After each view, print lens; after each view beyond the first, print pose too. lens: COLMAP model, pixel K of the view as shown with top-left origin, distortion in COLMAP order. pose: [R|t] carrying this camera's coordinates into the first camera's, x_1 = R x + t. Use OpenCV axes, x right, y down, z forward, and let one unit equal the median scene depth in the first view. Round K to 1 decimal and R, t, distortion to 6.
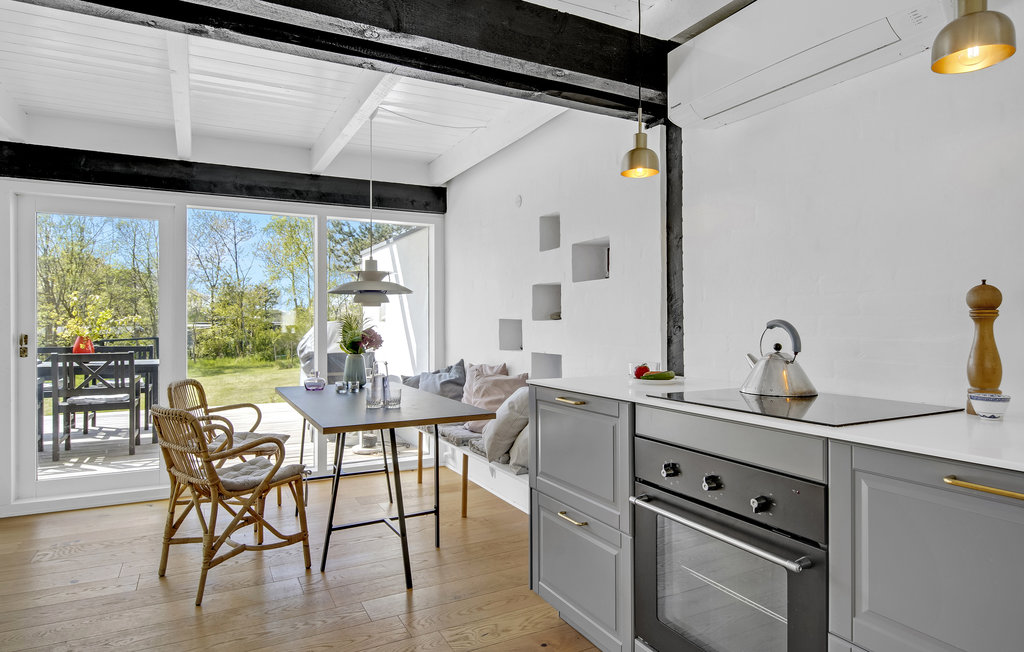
lens RADIAL K [[584.0, 0, 512.0], [0, 584.0, 326.0], [0, 0, 1]] dist [-0.002144, -0.000323]
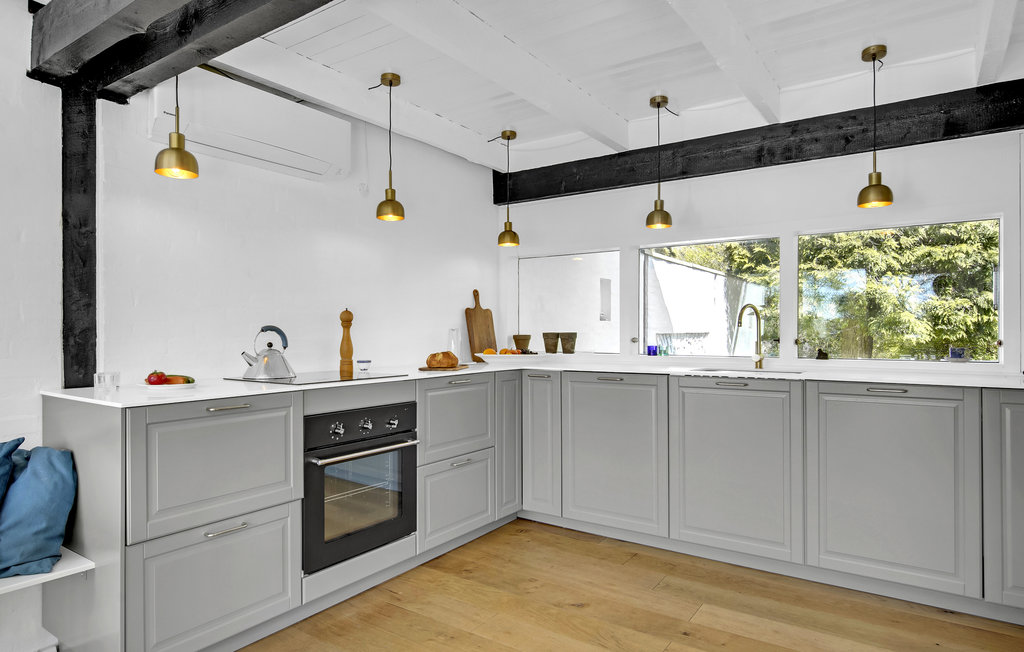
lens RADIAL K [[606.8, 0, 531.3], [0, 606.8, 325.4], [0, 0, 1]] dist [-0.012802, -0.000542]
pose [[-0.493876, 0.010574, 0.869468, -1.106252], [0.011586, 0.999917, -0.005579, 0.004409], [-0.869455, 0.007318, -0.493958, 1.161565]]
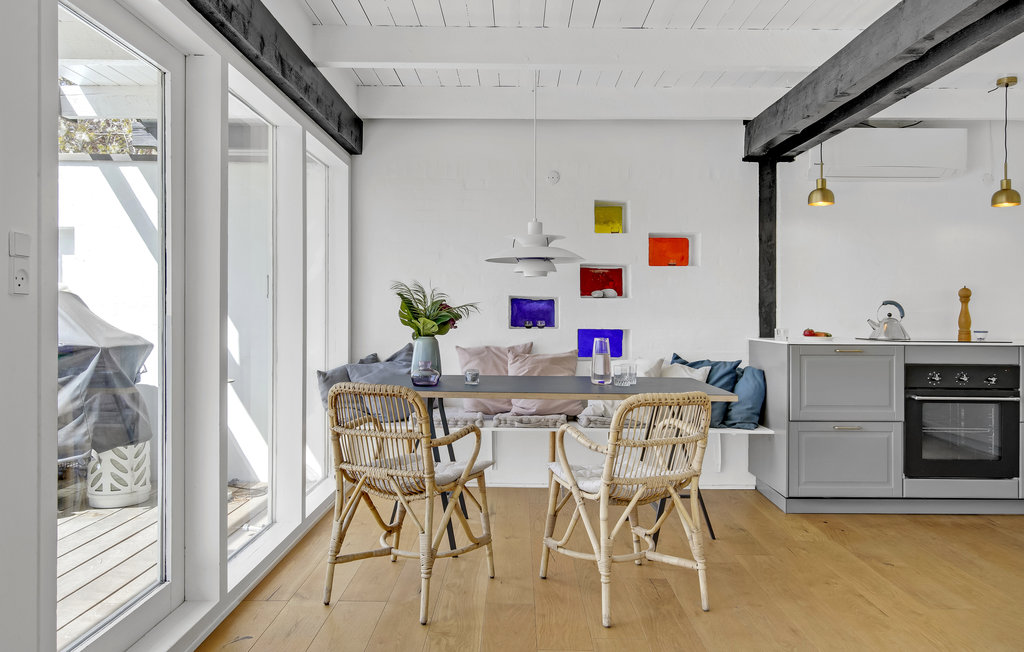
lens RADIAL K [[710.2, 0, 530.1], [0, 710.2, 312.2], [0, 0, 1]] dist [0.052693, -0.002887]
pose [[0.431464, 0.005639, 0.902112, -2.124647], [0.000466, 0.999979, -0.006473, 0.041407], [-0.902130, 0.003213, 0.431453, 1.035831]]
